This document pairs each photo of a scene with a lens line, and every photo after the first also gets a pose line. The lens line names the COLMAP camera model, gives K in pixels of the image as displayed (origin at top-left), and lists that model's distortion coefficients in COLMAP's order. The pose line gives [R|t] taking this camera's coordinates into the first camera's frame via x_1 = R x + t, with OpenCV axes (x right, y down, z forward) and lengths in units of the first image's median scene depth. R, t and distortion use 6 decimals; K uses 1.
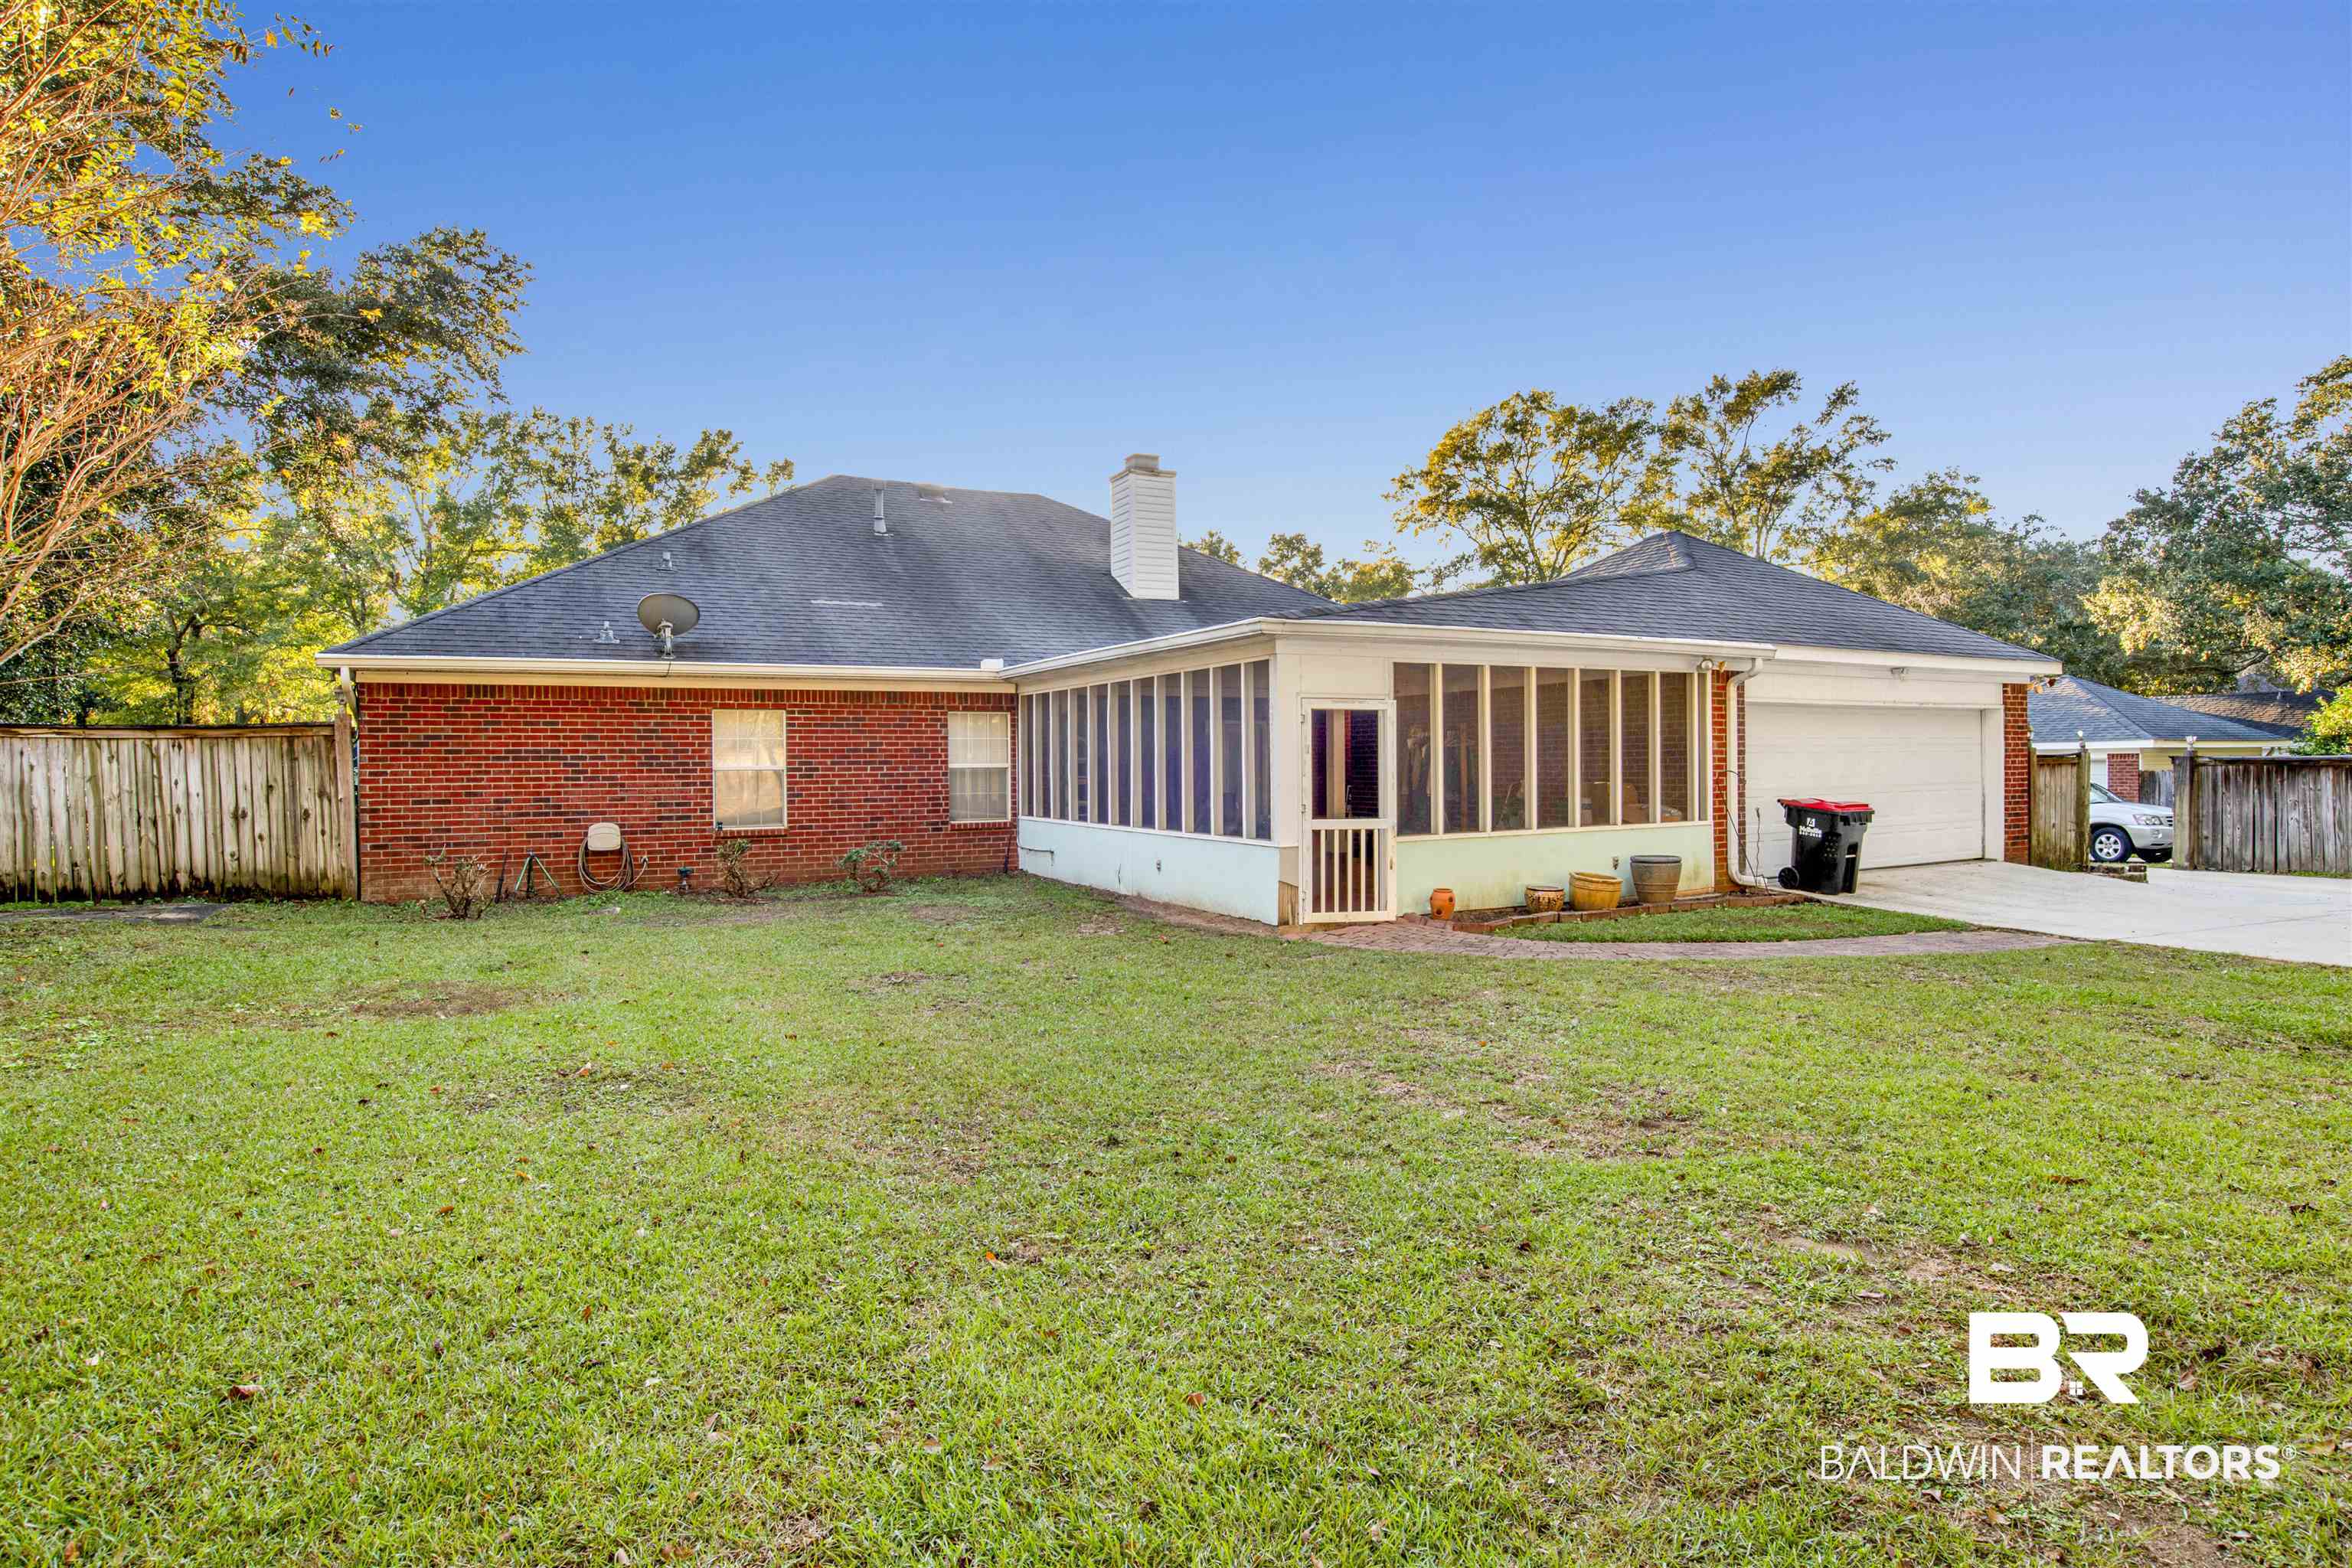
lens RADIAL K [[1243.4, 0, 1190.1], [0, 1243.4, 767.1], [0, 0, 1]] dist [-0.070239, 0.045610]
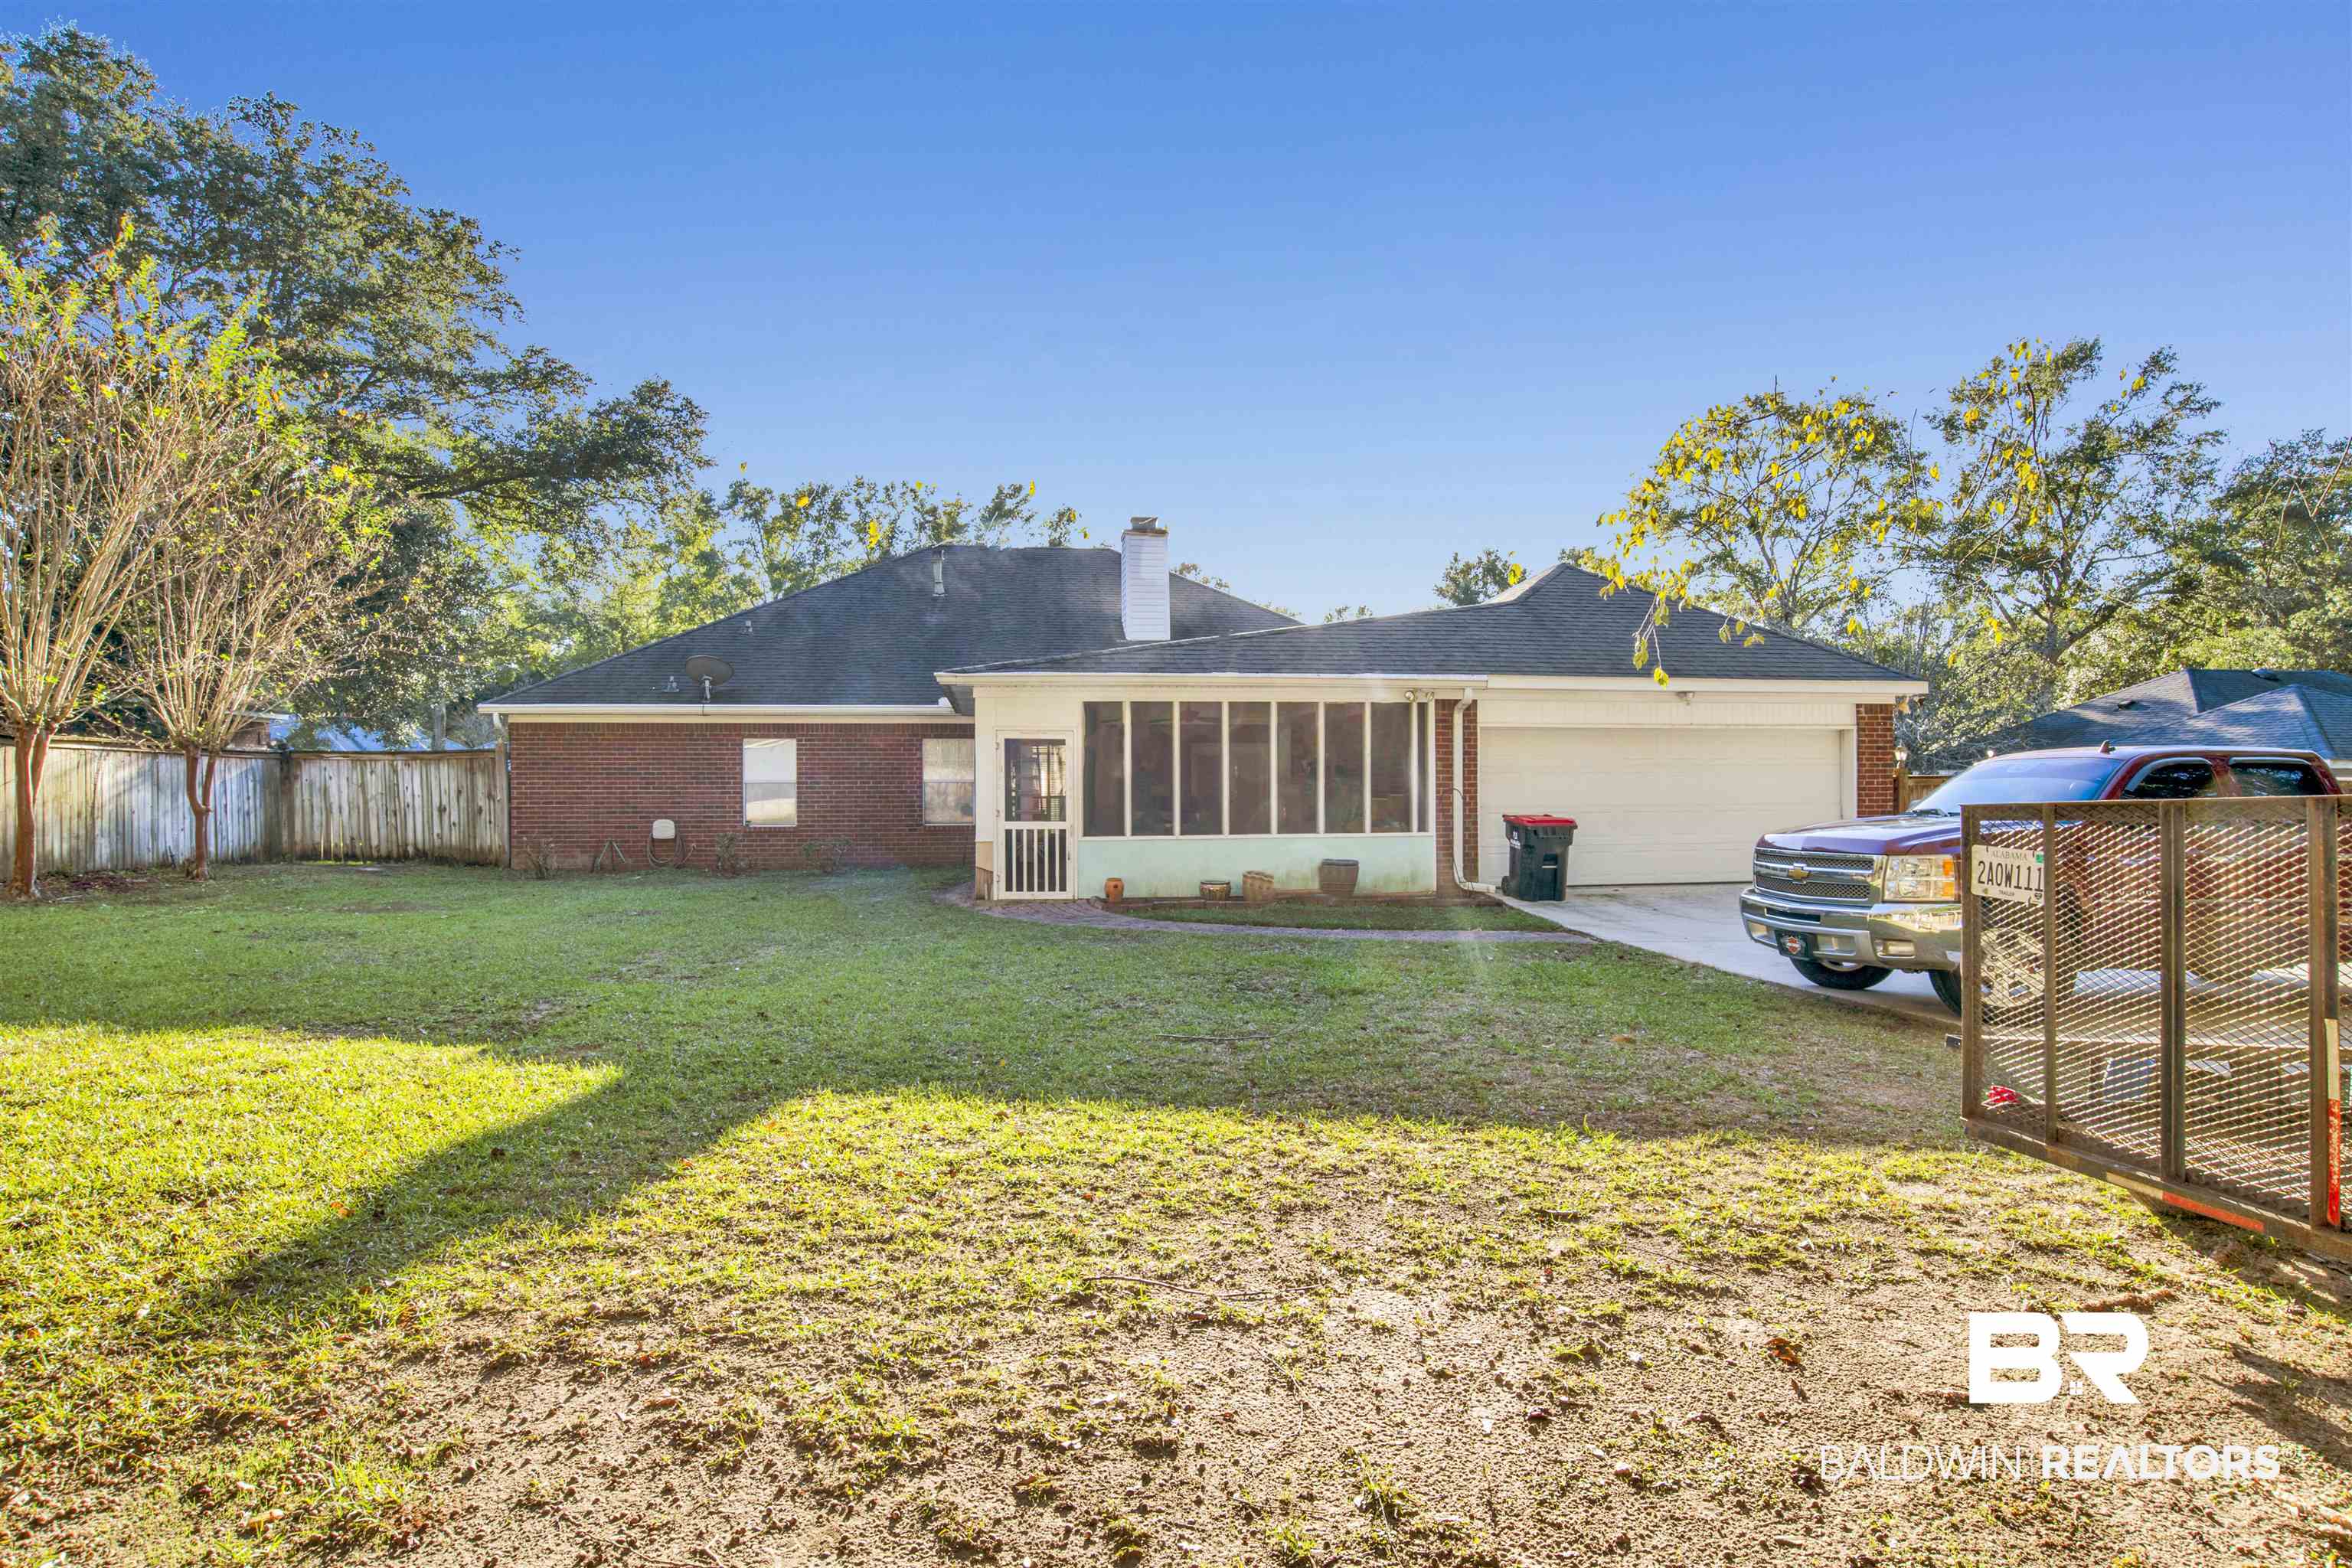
lens RADIAL K [[1275.2, 0, 1188.5], [0, 1275.2, 777.8], [0, 0, 1]] dist [-0.050298, 0.013827]
pose [[0.944758, 0.004986, -0.327730, 0.604524], [-0.007343, 0.999955, -0.005954, 0.001833], [0.327685, 0.008032, 0.944753, -0.185667]]
